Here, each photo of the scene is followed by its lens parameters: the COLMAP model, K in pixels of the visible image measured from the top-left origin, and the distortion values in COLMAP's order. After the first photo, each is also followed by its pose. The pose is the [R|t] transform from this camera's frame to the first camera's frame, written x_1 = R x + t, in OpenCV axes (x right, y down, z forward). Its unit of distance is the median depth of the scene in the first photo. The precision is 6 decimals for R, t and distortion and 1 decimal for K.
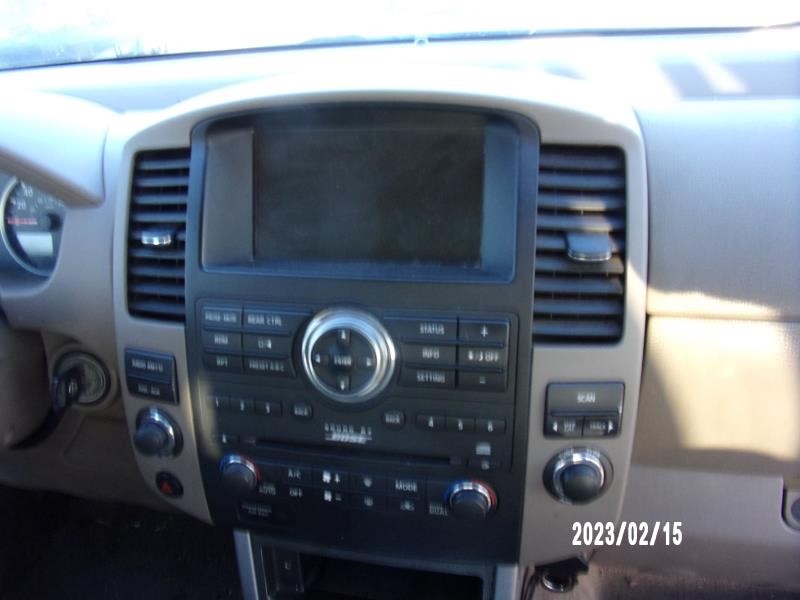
lens RADIAL K [[586.1, 0, 402.9], [0, 586.1, 302.8], [0, 0, 1]] dist [-0.018150, 0.001576]
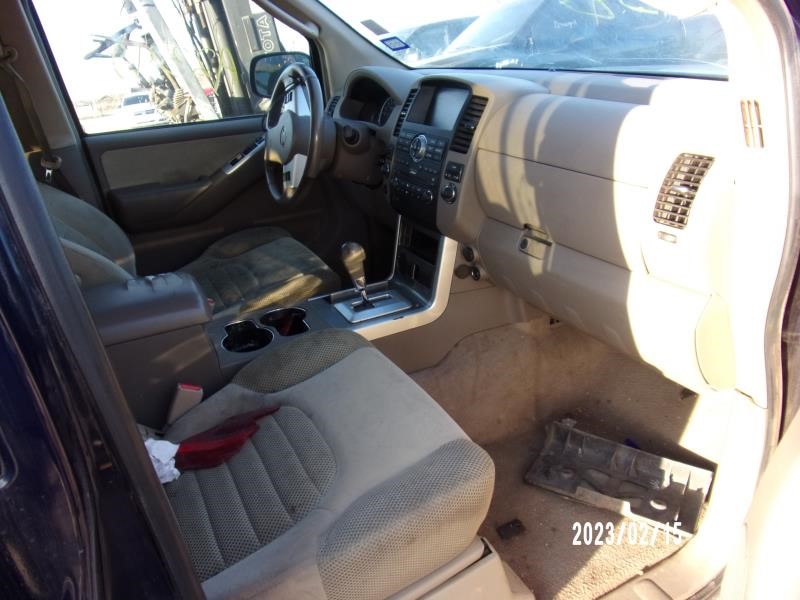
lens RADIAL K [[586.1, 0, 402.9], [0, 586.1, 302.8], [0, 0, 1]] dist [-0.018150, 0.001576]
pose [[0.631339, 0.350717, -0.691671, 2.544562], [-0.375739, 0.918554, 0.122794, 0.535307], [0.678404, 0.182364, 0.711697, -1.375244]]
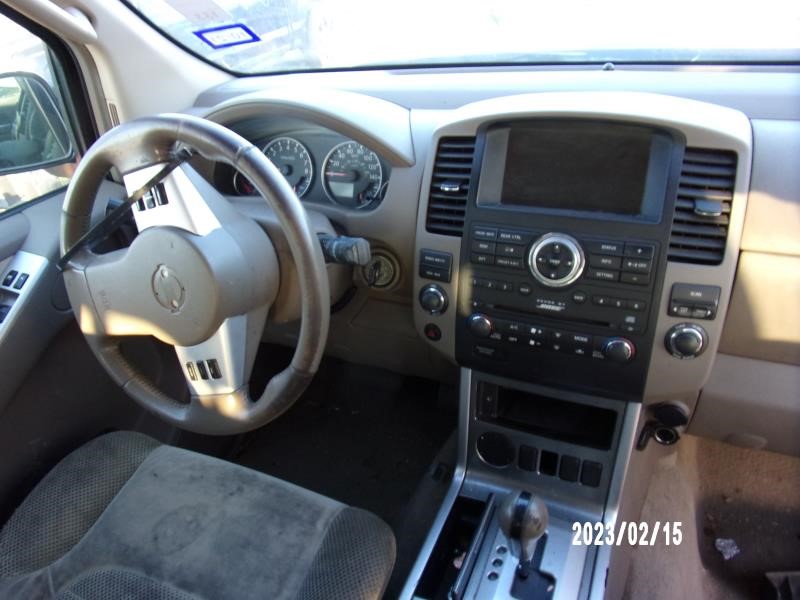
lens RADIAL K [[586.1, 0, 402.9], [0, 586.1, 302.8], [0, 0, 1]] dist [-0.018150, 0.001576]
pose [[0.972455, 0.107443, -0.206853, -0.161829], [-0.099576, 0.993866, 0.048108, 0.175673], [0.210753, -0.026185, 0.977189, -0.821484]]
